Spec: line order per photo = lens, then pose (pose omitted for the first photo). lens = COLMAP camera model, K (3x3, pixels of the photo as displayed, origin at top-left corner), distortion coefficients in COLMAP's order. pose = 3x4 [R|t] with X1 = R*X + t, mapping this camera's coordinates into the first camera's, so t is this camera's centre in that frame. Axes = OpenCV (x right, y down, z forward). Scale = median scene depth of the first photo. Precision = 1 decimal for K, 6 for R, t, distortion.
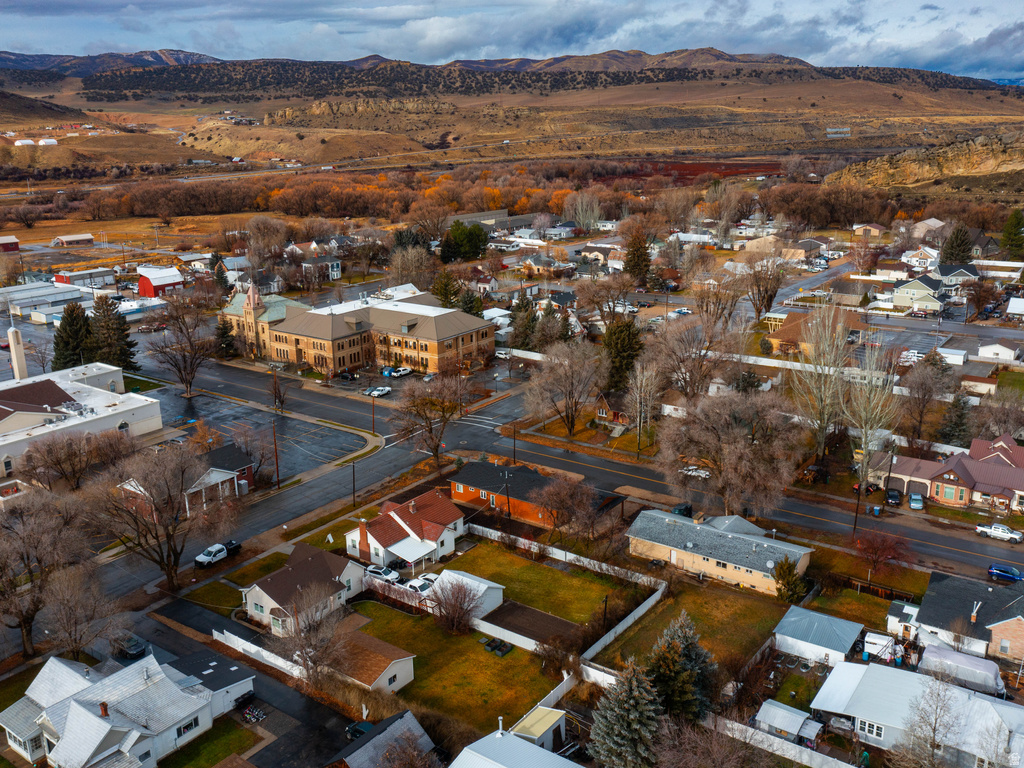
lens RADIAL K [[932.4, 0, 546.4], [0, 932.4, 383.8], [0, 0, 1]] dist [0.006849, 0.007908]
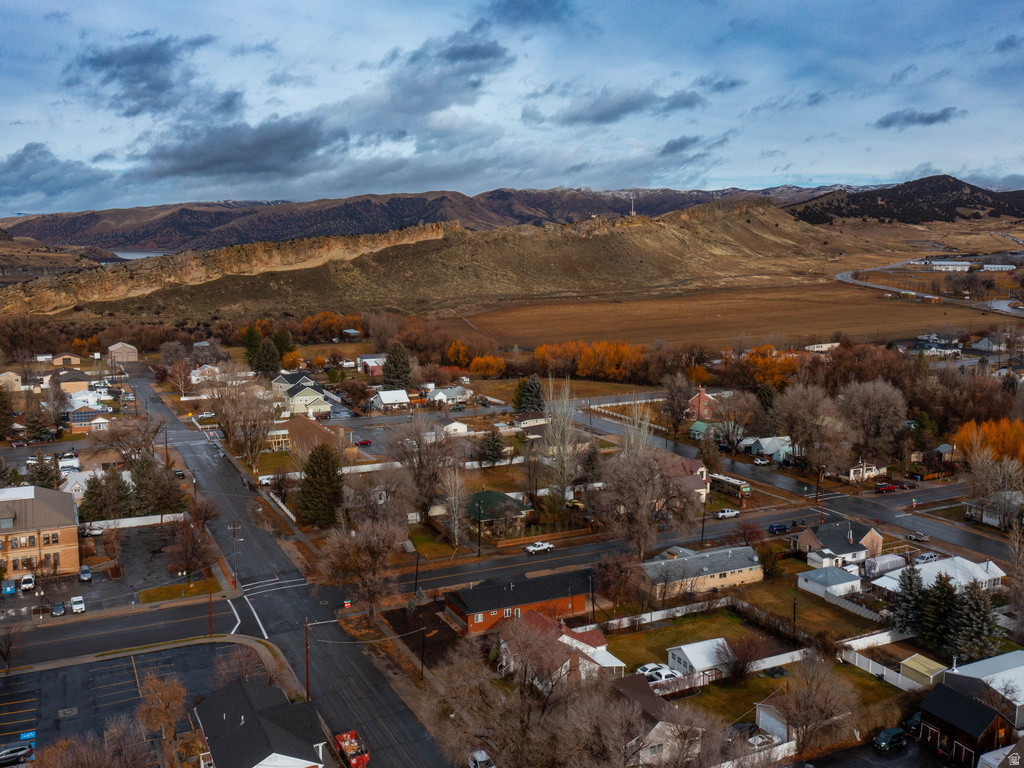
lens RADIAL K [[932.4, 0, 546.4], [0, 932.4, 383.8], [0, 0, 1]] dist [0.006849, 0.007908]
pose [[0.462117, -0.112858, 0.879608, -0.239961], [0.229853, 0.973217, 0.004111, -0.029471], [-0.856513, 0.200281, 0.475681, 0.125043]]
